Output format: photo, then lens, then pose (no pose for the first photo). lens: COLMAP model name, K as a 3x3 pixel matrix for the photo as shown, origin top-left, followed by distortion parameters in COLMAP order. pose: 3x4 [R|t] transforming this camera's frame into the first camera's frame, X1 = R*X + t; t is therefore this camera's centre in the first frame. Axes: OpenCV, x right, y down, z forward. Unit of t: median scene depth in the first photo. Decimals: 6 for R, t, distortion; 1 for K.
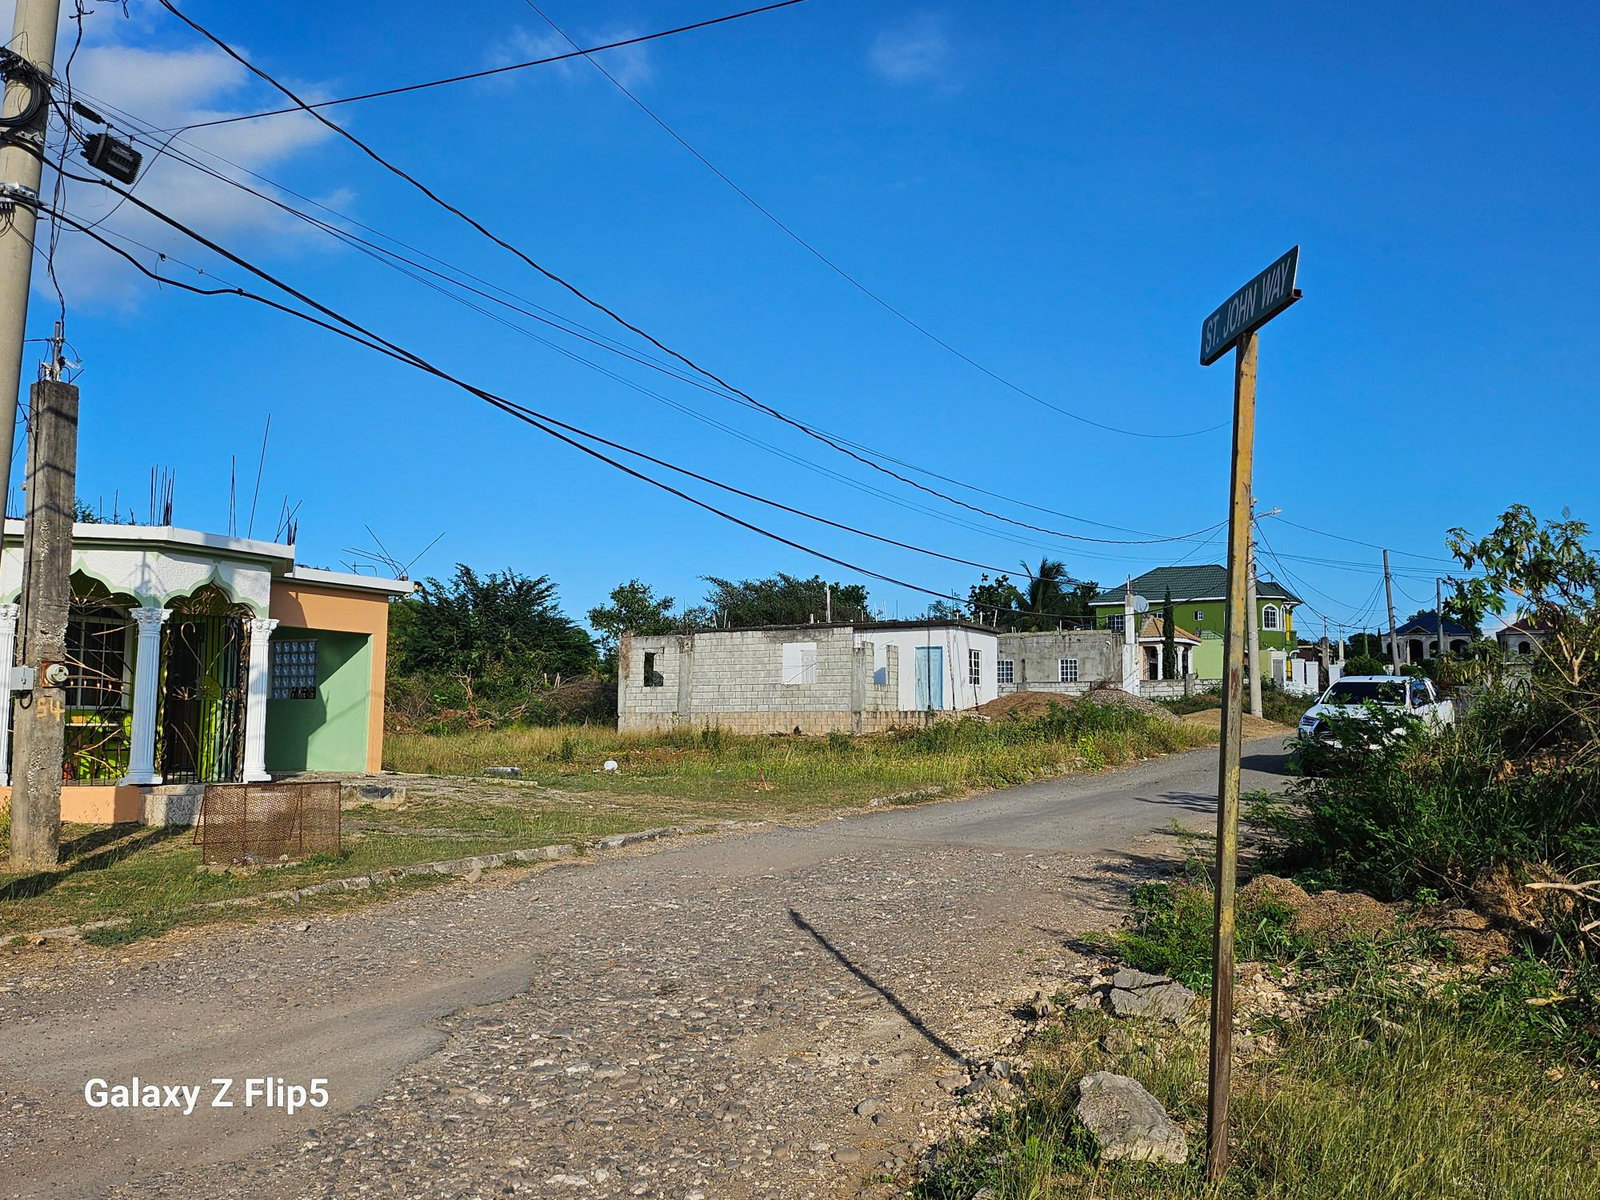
lens RADIAL K [[1403.0, 0, 803.5], [0, 1403.0, 596.3], [0, 0, 1]] dist [0.065127, -0.045899]
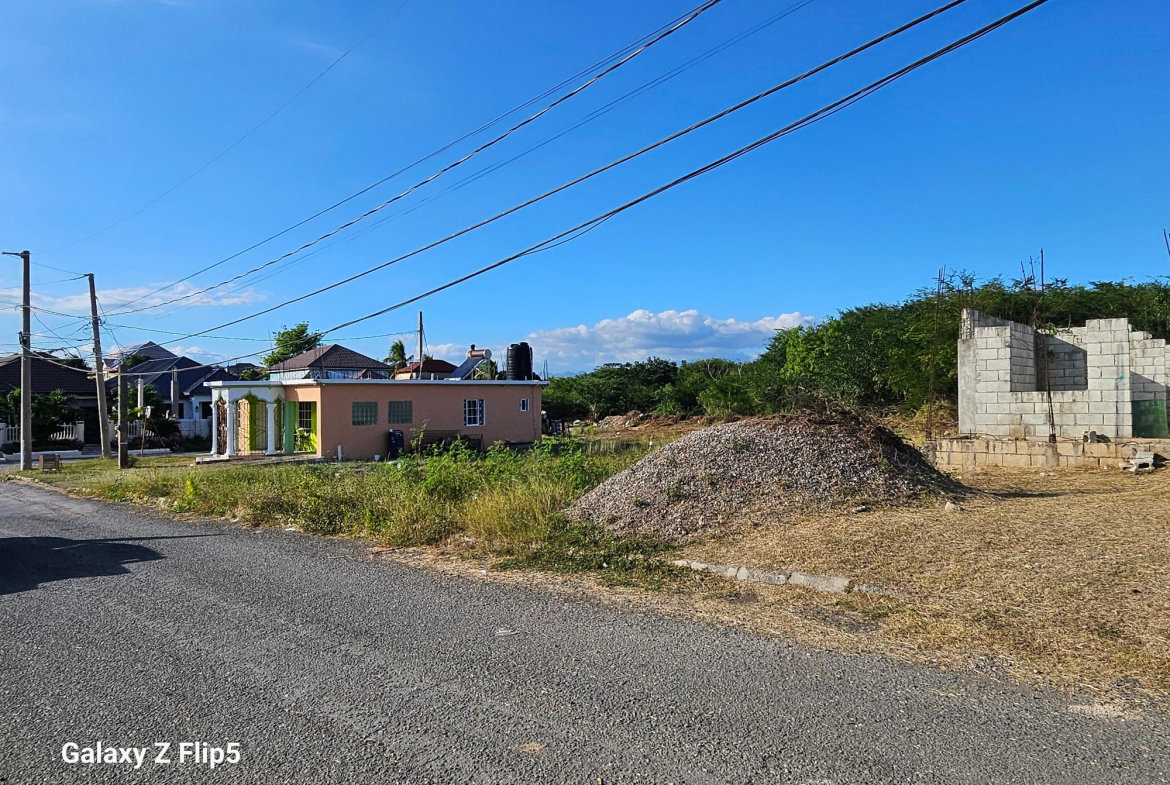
lens RADIAL K [[726.1, 0, 587.6], [0, 726.1, 391.9], [0, 0, 1]] dist [-0.002735, 0.000498]
pose [[-0.242261, -0.009681, -0.970163, 0.427042], [0.106326, 0.993662, -0.036466, 0.056705], [0.964367, -0.111987, -0.239696, 0.935801]]
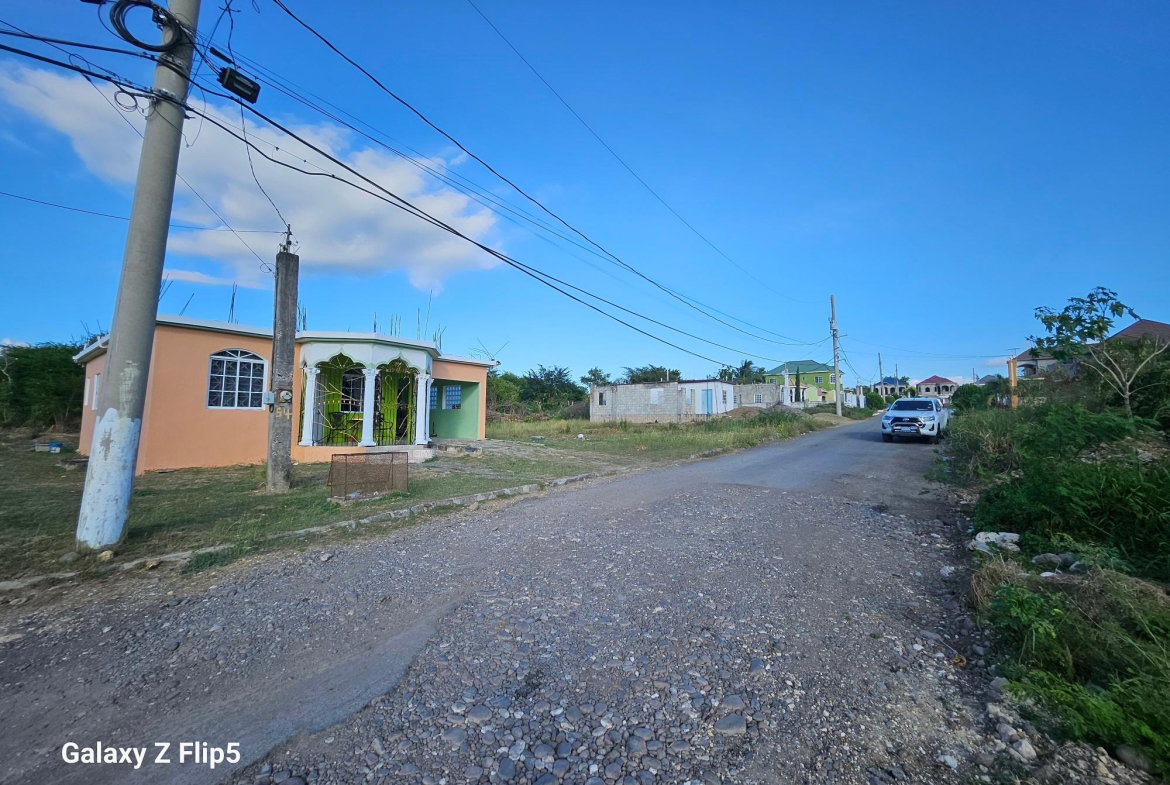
lens RADIAL K [[460.9, 0, 585.1], [0, 460.9, 381.9], [0, 0, 1]] dist [-0.004201, 0.001023]
pose [[0.987645, -0.011574, -0.156277, -0.000447], [0.013506, 0.999845, 0.011306, 0.010120], [0.156122, -0.013278, 0.987649, 0.127342]]
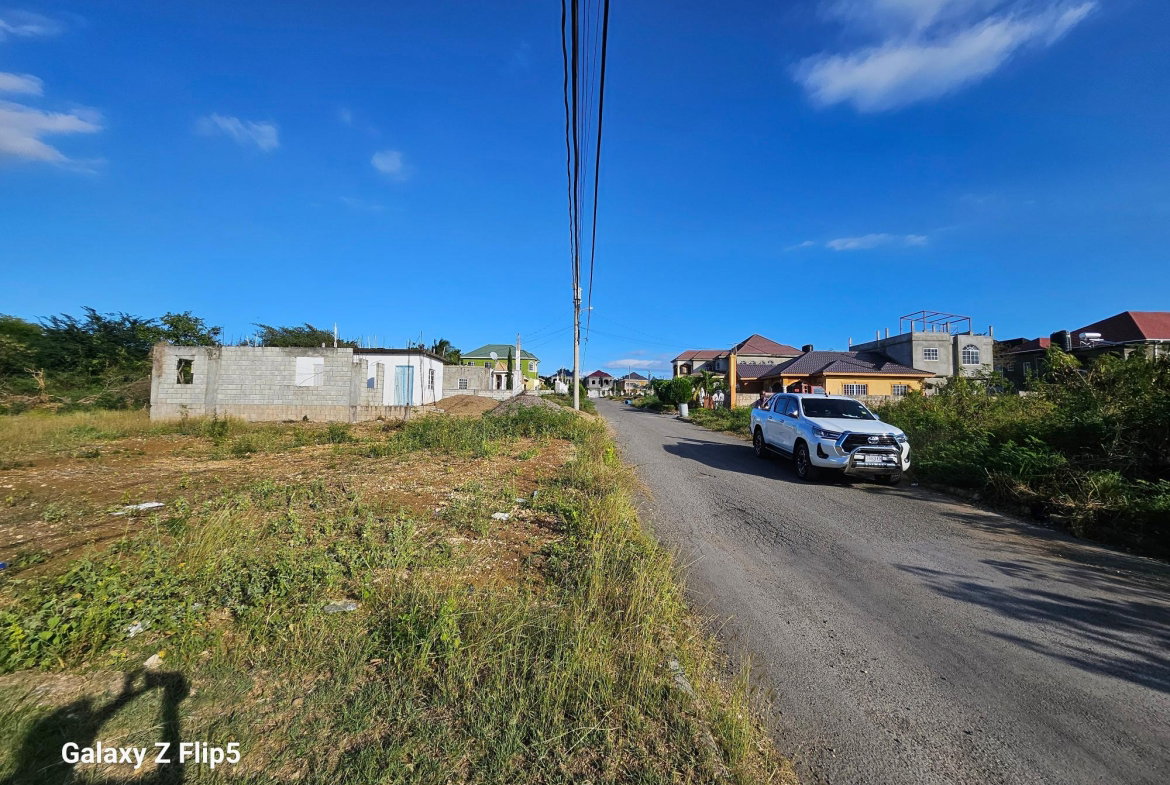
lens RADIAL K [[460.9, 0, 588.4], [0, 460.9, 383.8], [0, 0, 1]] dist [-0.004201, 0.001023]
pose [[0.869810, 0.037114, 0.491990, 0.014641], [-0.060444, 0.997671, 0.031600, 0.030090], [-0.489671, -0.057224, 0.870027, 0.477766]]
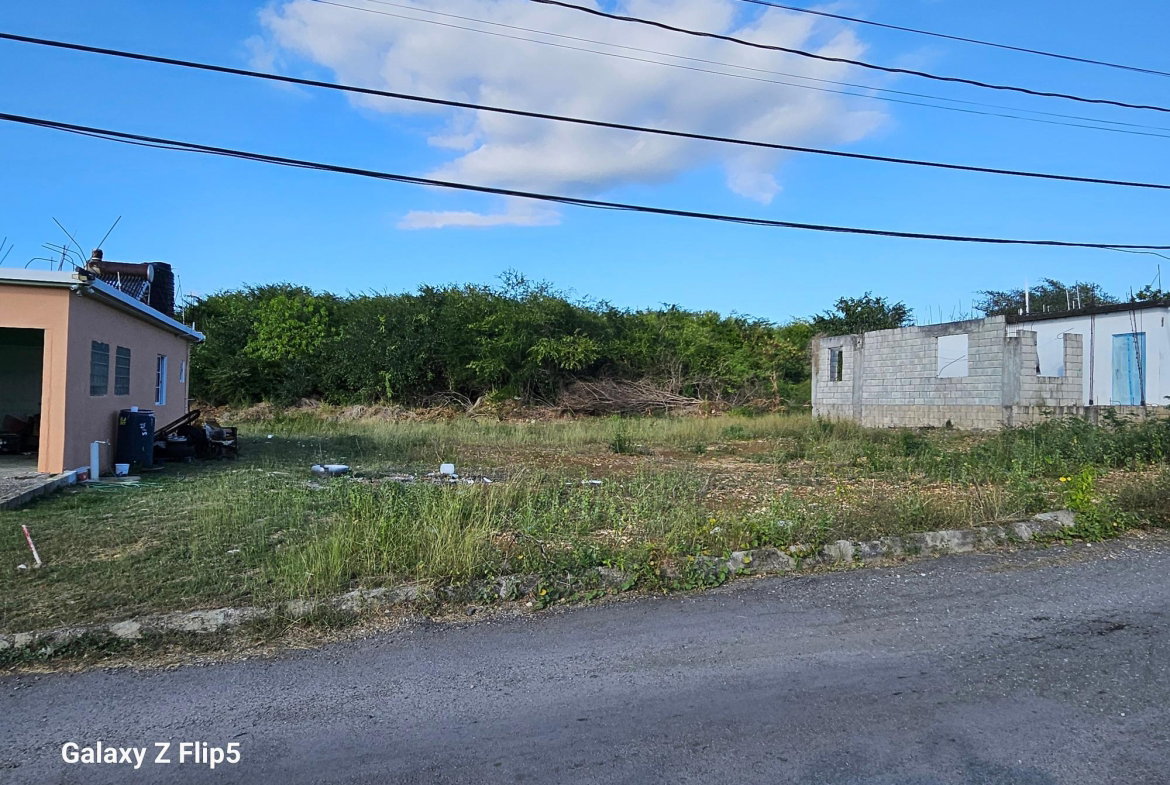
lens RADIAL K [[759.1, 0, 585.9], [0, 759.1, 382.4], [0, 0, 1]] dist [-0.004297, 0.004005]
pose [[0.748738, -0.008502, -0.662812, 0.165240], [0.050682, 0.997725, 0.044455, 0.031093], [0.660926, -0.066878, 0.747465, 0.454811]]
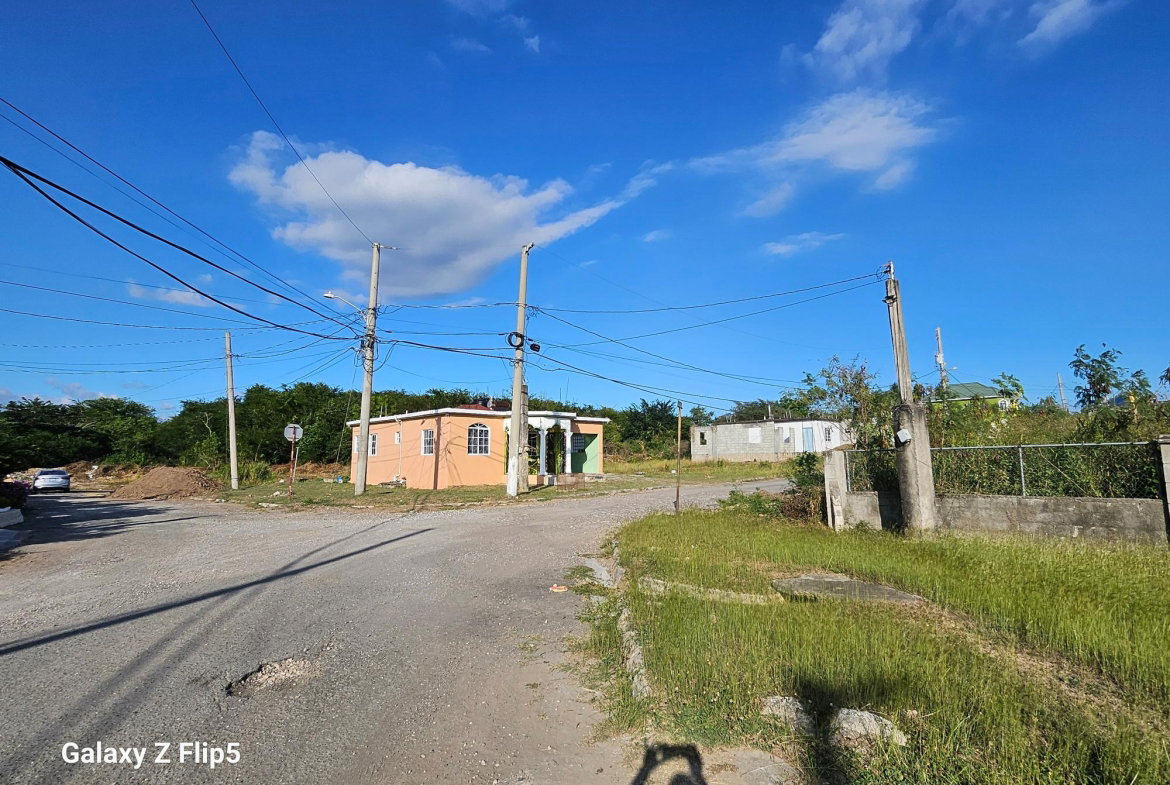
lens RADIAL K [[606.0, 0, 584.4], [0, 606.0, 387.3], [0, 0, 1]] dist [-0.001604, 0.000866]
pose [[0.938076, -0.051471, -0.342584, 0.099359], [0.042644, 0.998537, -0.033255, -0.021524], [0.343794, 0.016587, 0.938898, -0.232789]]
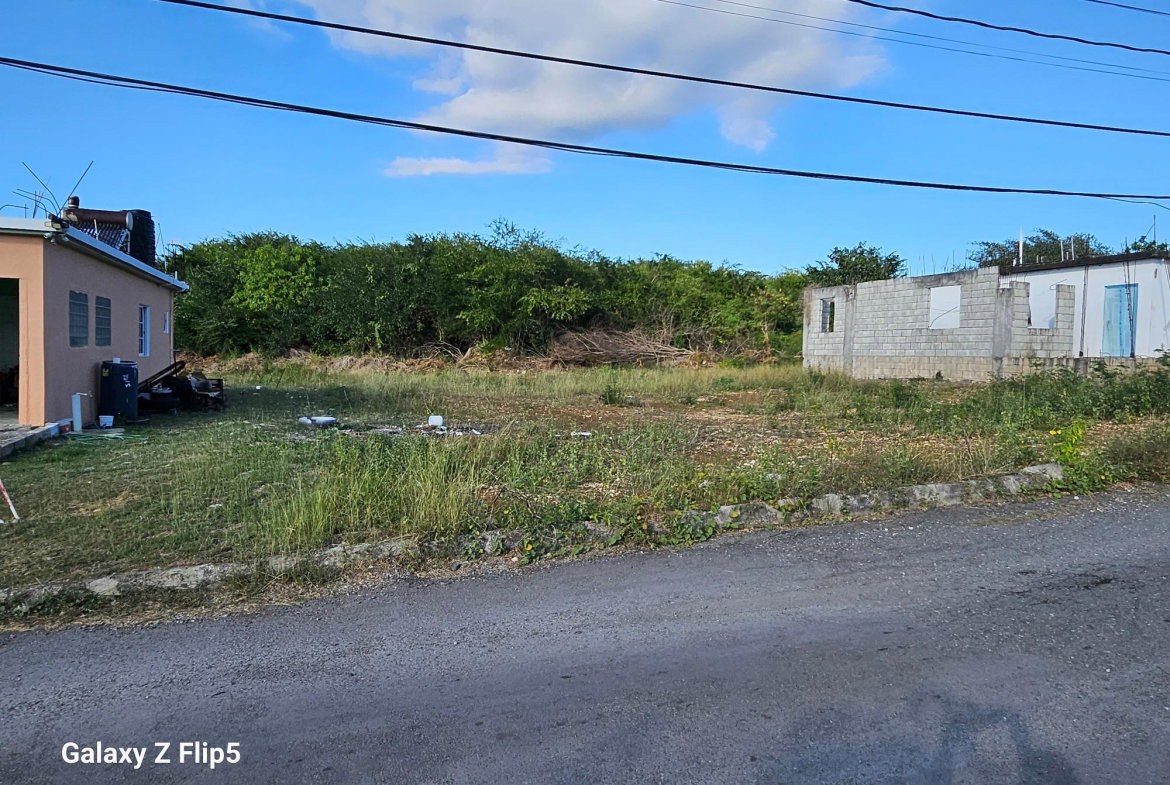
lens RADIAL K [[759.1, 0, 585.8], [0, 759.1, 382.0], [0, 0, 1]] dist [-0.004297, 0.004005]
pose [[0.755960, 0.034534, -0.653707, 0.163794], [0.049096, 0.992804, 0.109224, 0.030963], [0.652774, -0.114664, 0.748824, 0.457823]]
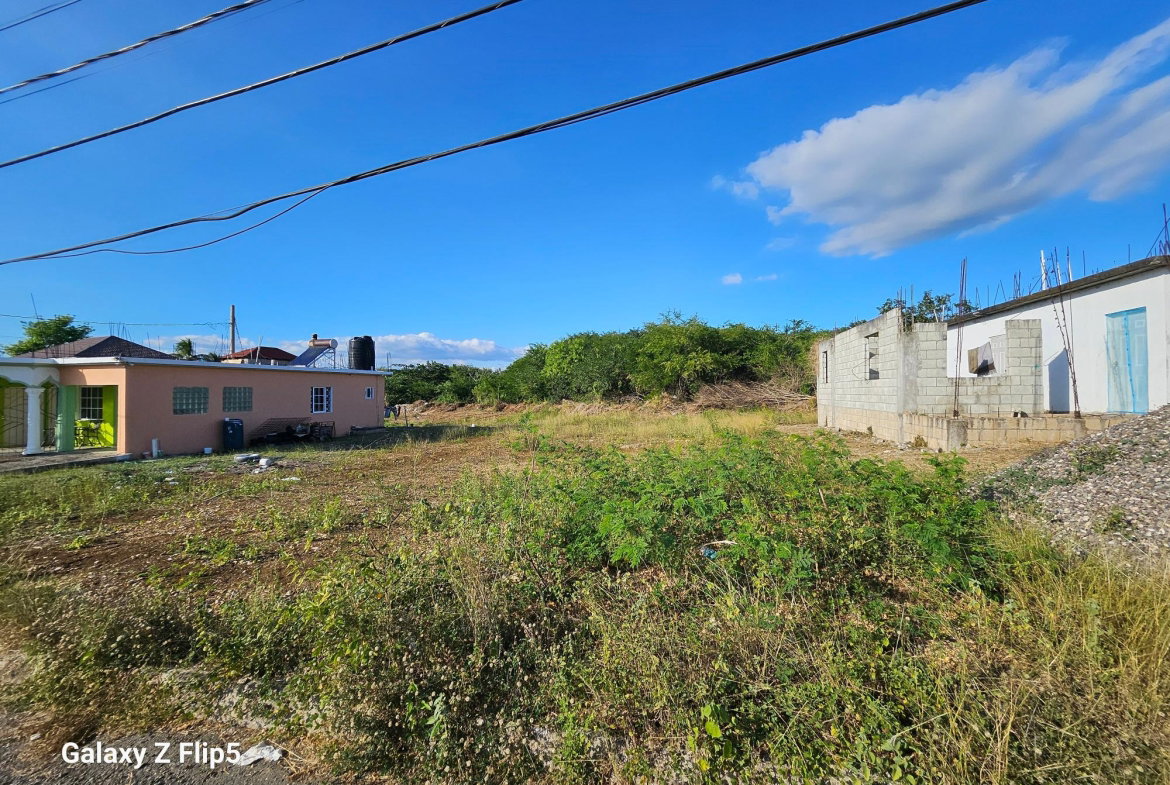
lens RADIAL K [[460.9, 0, 589.5], [0, 460.9, 385.8], [0, 0, 1]] dist [-0.004201, 0.001023]
pose [[0.240420, -0.017642, -0.970509, 0.253608], [0.101453, 0.994815, 0.007048, 0.047991], [0.965352, -0.100156, 0.240964, 0.789179]]
